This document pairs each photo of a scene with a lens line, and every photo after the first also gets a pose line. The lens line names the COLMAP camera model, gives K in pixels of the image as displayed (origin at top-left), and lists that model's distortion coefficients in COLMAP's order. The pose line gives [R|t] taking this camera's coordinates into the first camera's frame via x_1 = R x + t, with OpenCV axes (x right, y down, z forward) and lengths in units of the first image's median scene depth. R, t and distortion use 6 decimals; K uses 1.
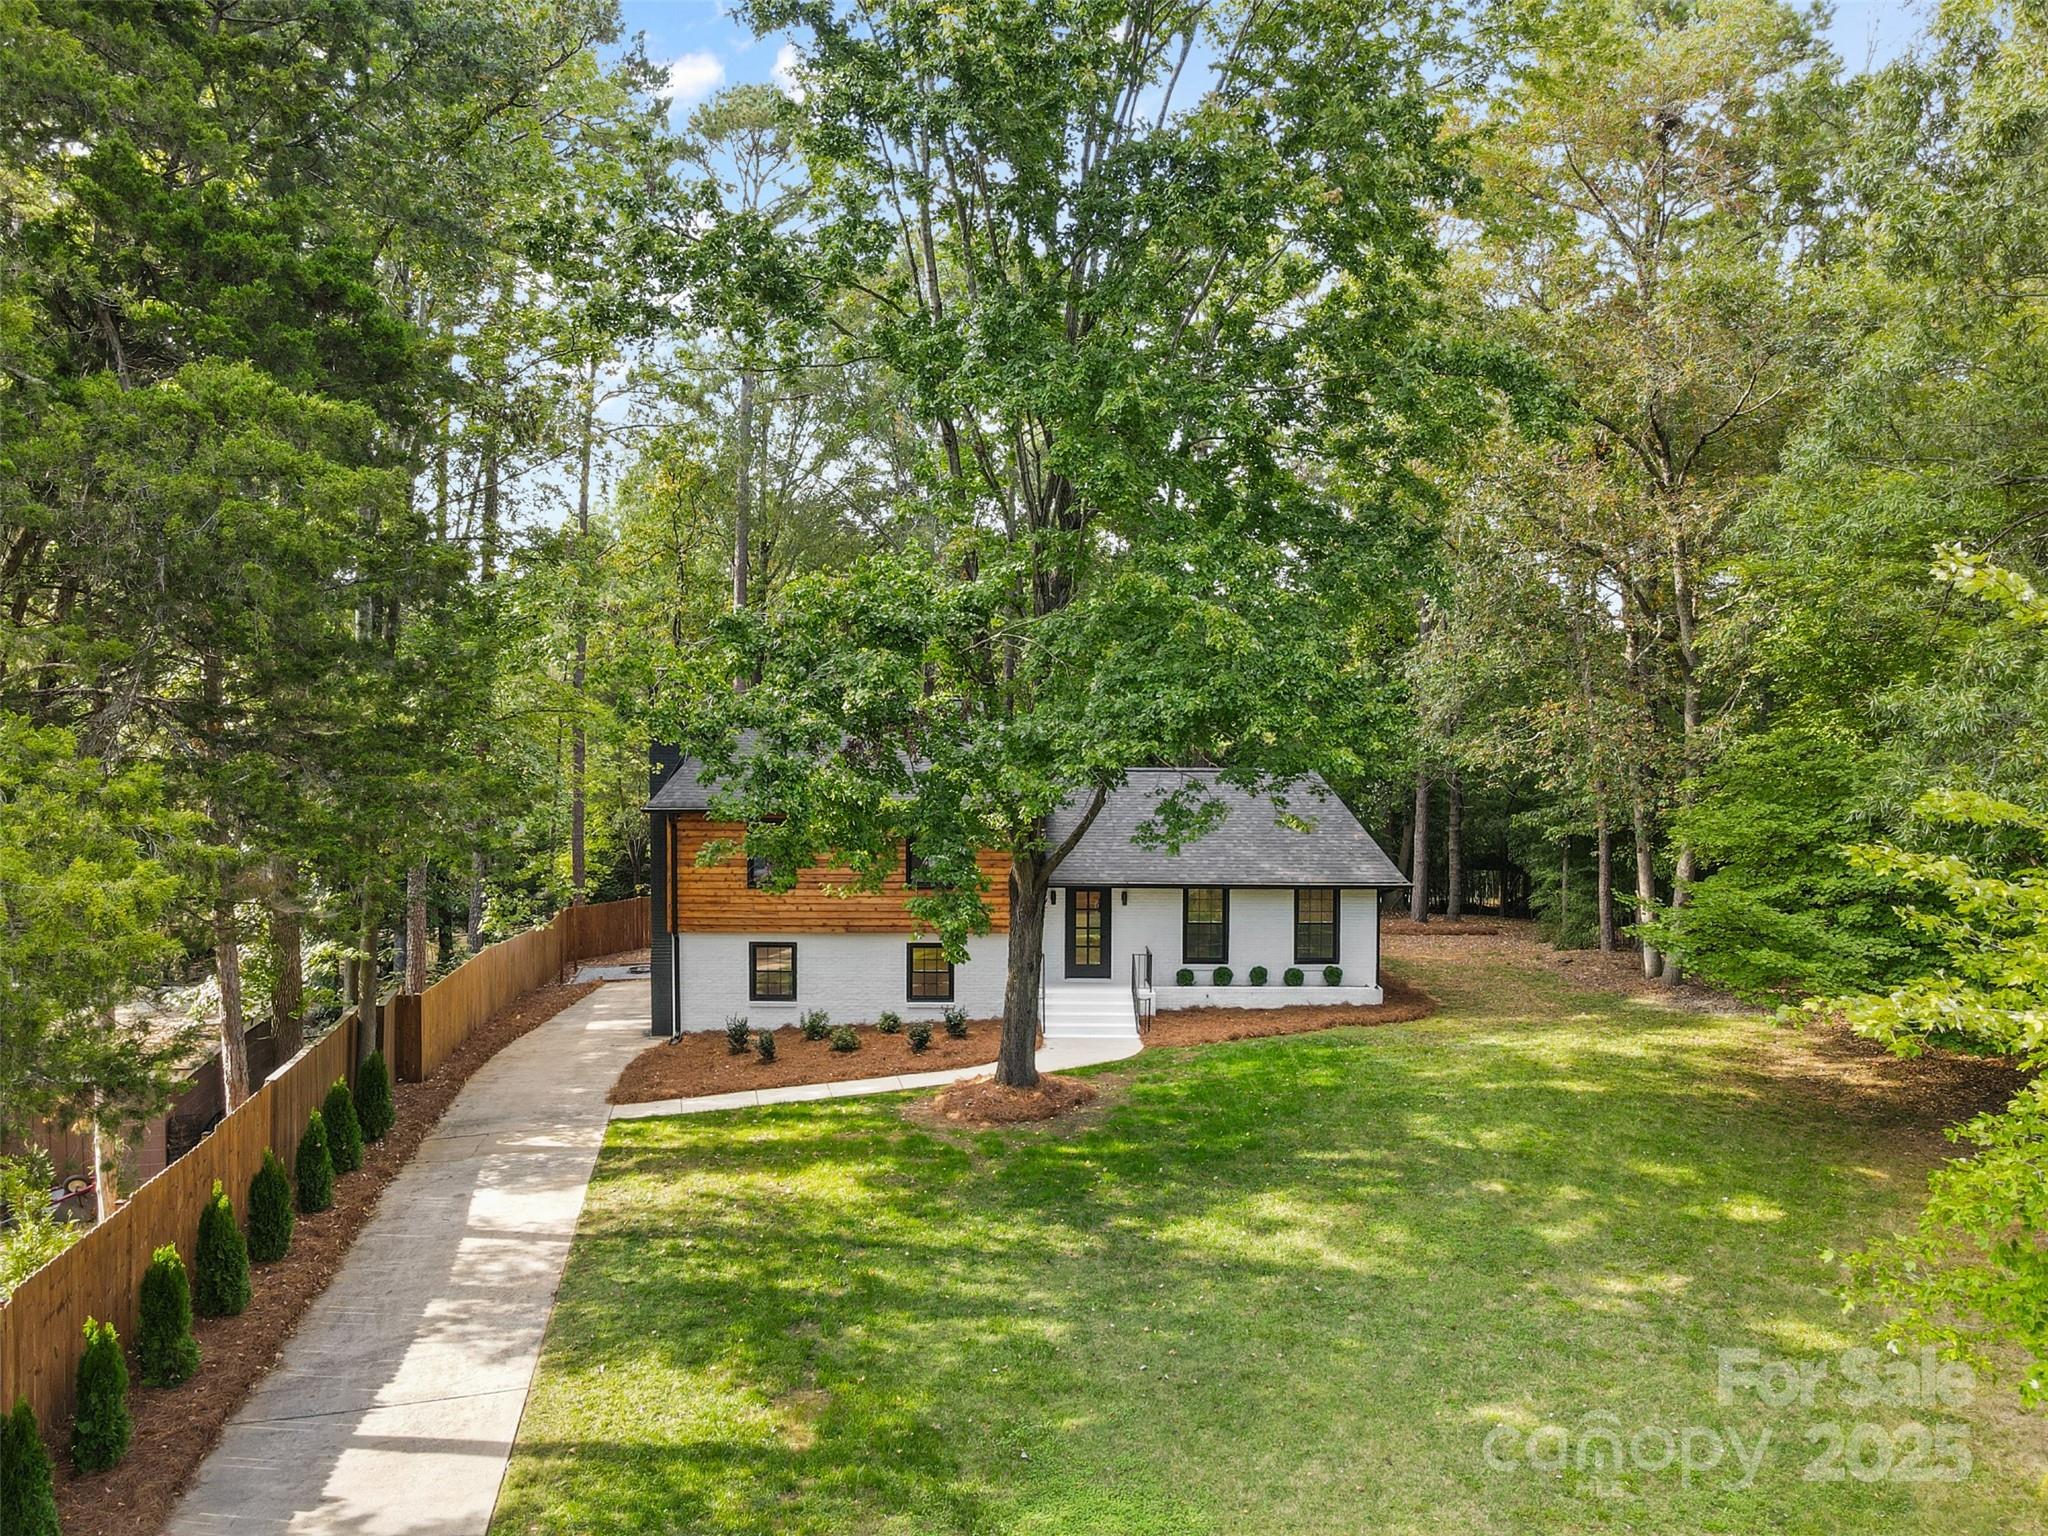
lens RADIAL K [[1442.1, 0, 1026.9], [0, 1442.1, 752.6], [0, 0, 1]] dist [-0.006490, 0.006866]
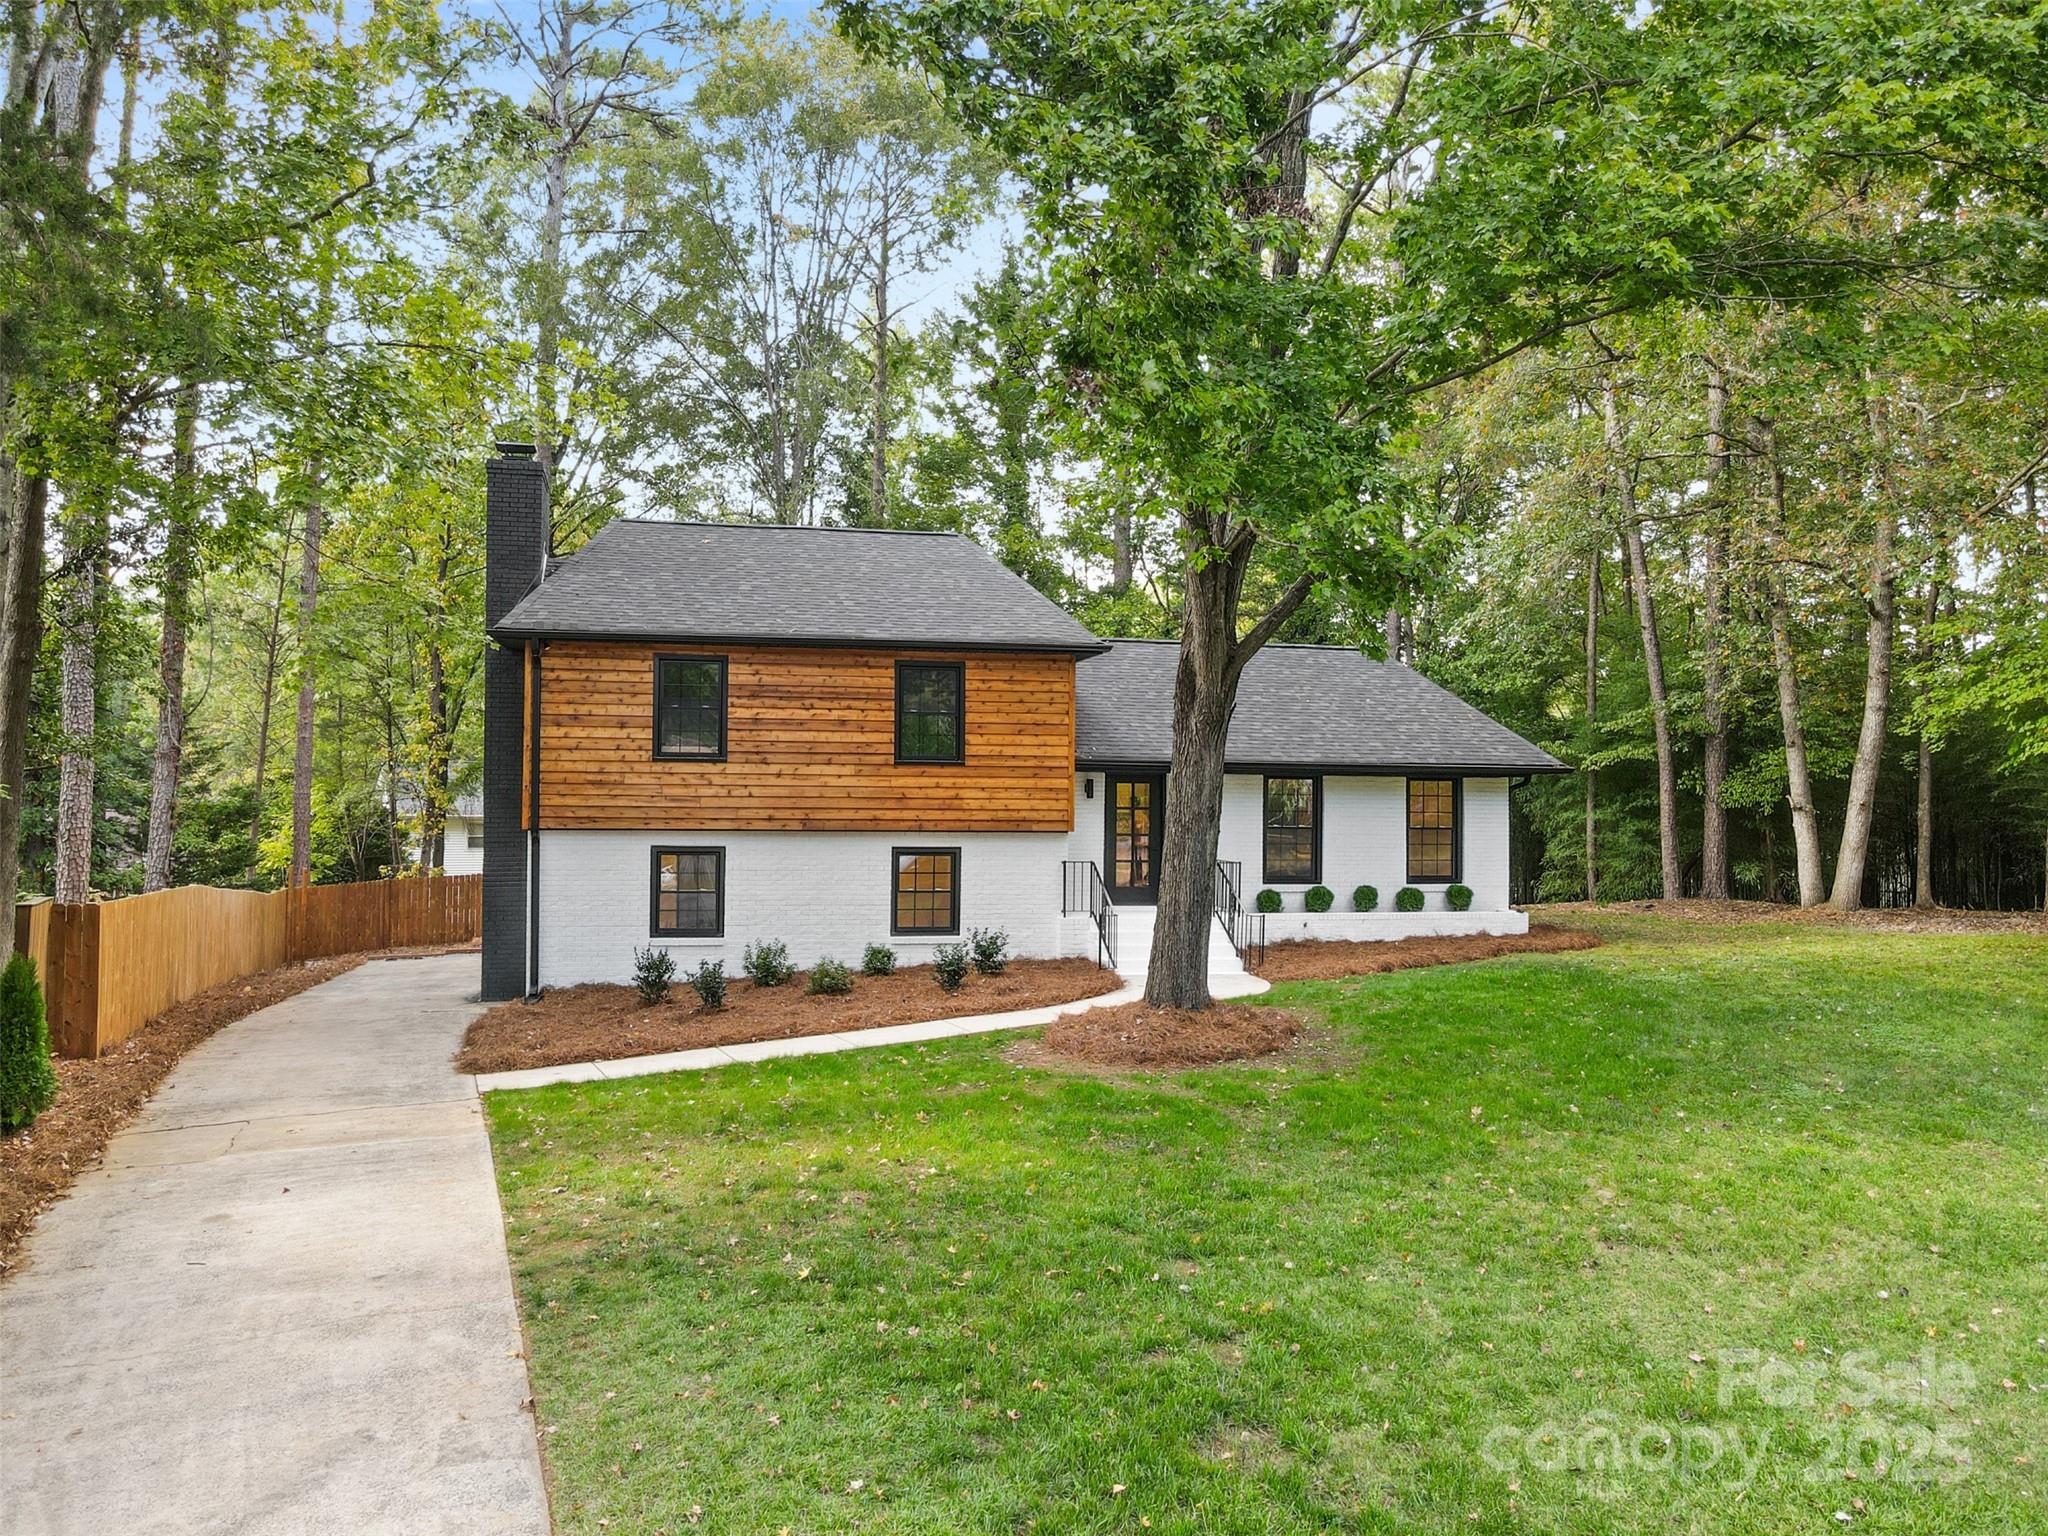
lens RADIAL K [[1415.5, 0, 986.0], [0, 1415.5, 761.3], [0, 0, 1]] dist [0.008071, -0.000130]
pose [[0.981741, 0.011128, 0.189894, -0.167525], [-0.000155, 0.998334, -0.057701, 0.131311], [-0.190220, 0.056618, 0.980107, 0.344789]]
